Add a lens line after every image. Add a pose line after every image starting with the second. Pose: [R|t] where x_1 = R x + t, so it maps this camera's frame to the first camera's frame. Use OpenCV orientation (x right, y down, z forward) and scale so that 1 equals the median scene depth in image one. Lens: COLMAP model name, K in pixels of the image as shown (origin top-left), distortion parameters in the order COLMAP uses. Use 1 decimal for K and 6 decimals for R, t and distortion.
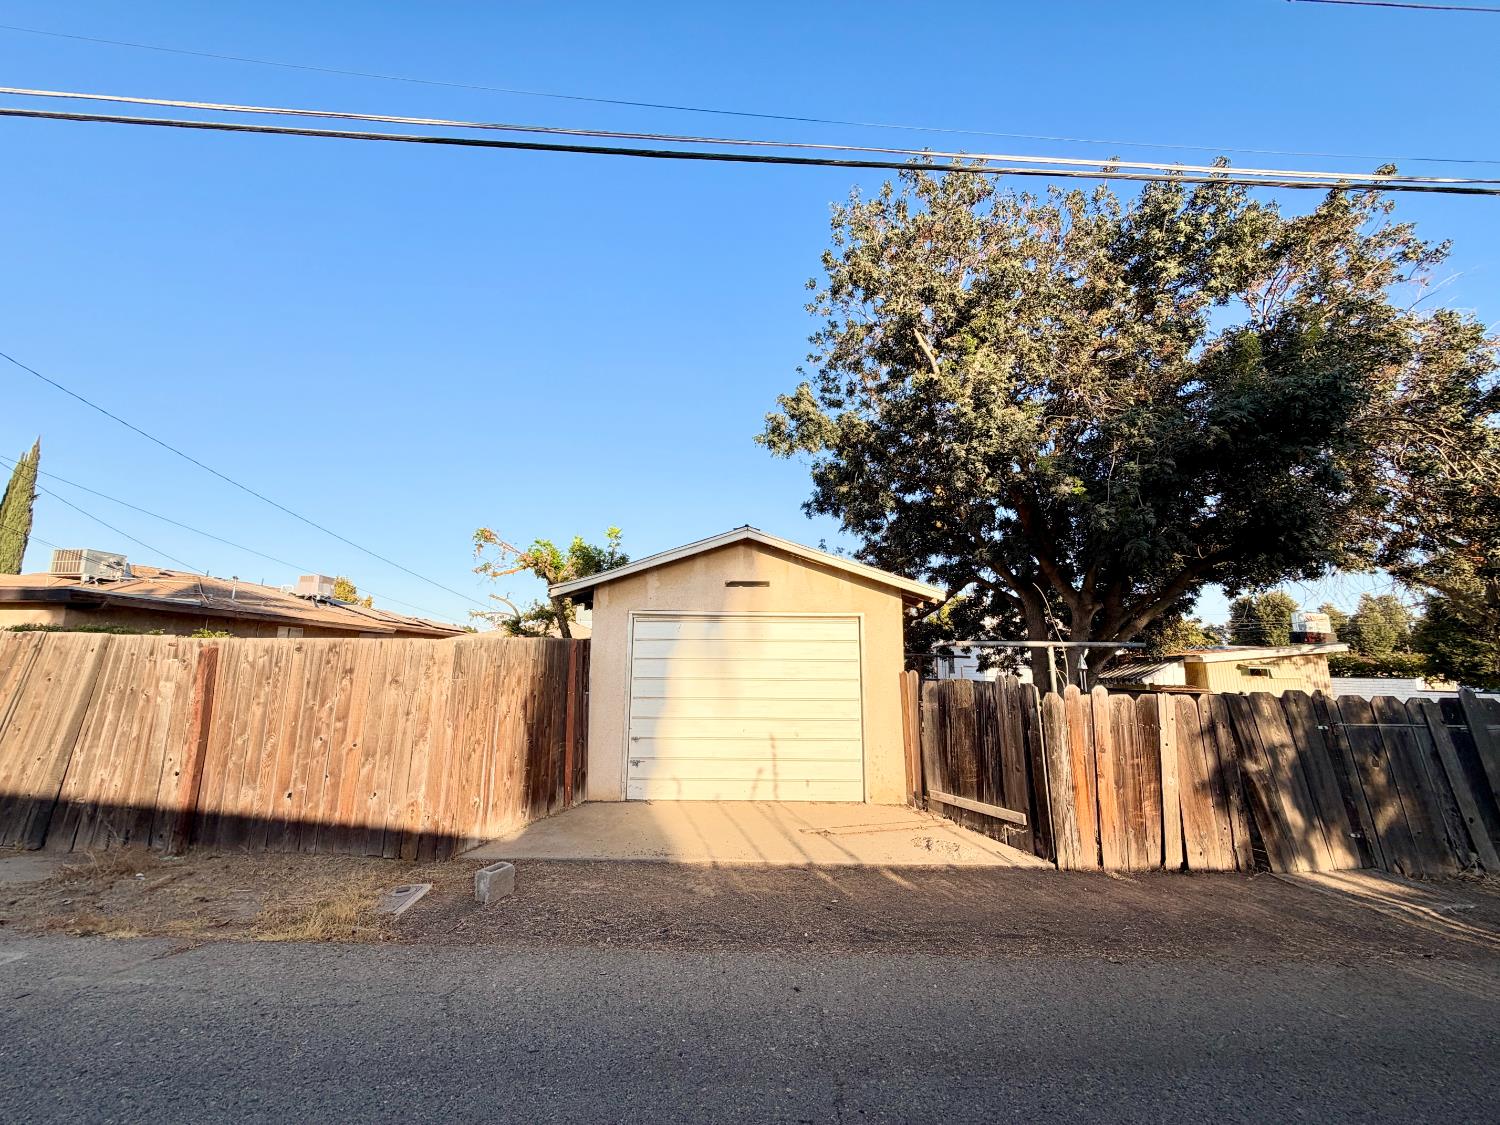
lens RADIAL K [[602.3, 0, 749.5], [0, 602.3, 559.6], [0, 0, 1]] dist [0.000906, 0.000864]
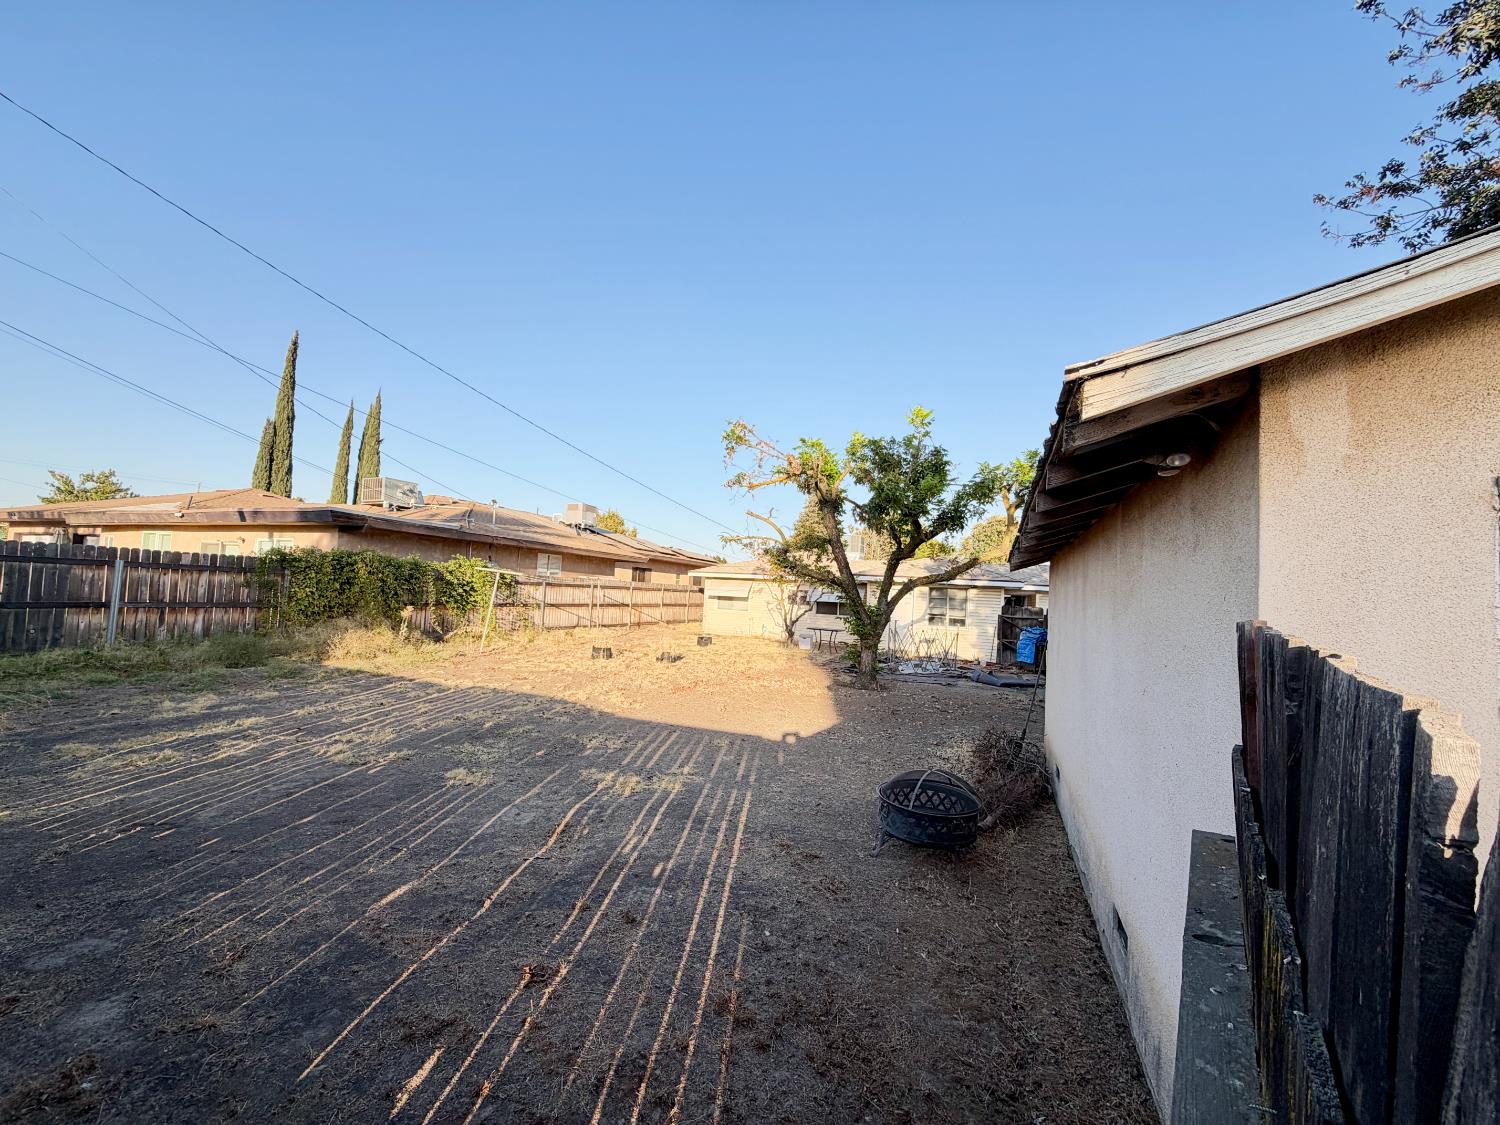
lens RADIAL K [[602.3, 0, 750.3], [0, 602.3, 563.8], [0, 0, 1]] dist [0.000906, 0.000864]
pose [[0.927688, 0.018813, -0.372883, -0.126479], [0.025217, 0.993292, 0.112849, 0.030439], [0.372505, -0.114092, 0.920990, 0.266515]]
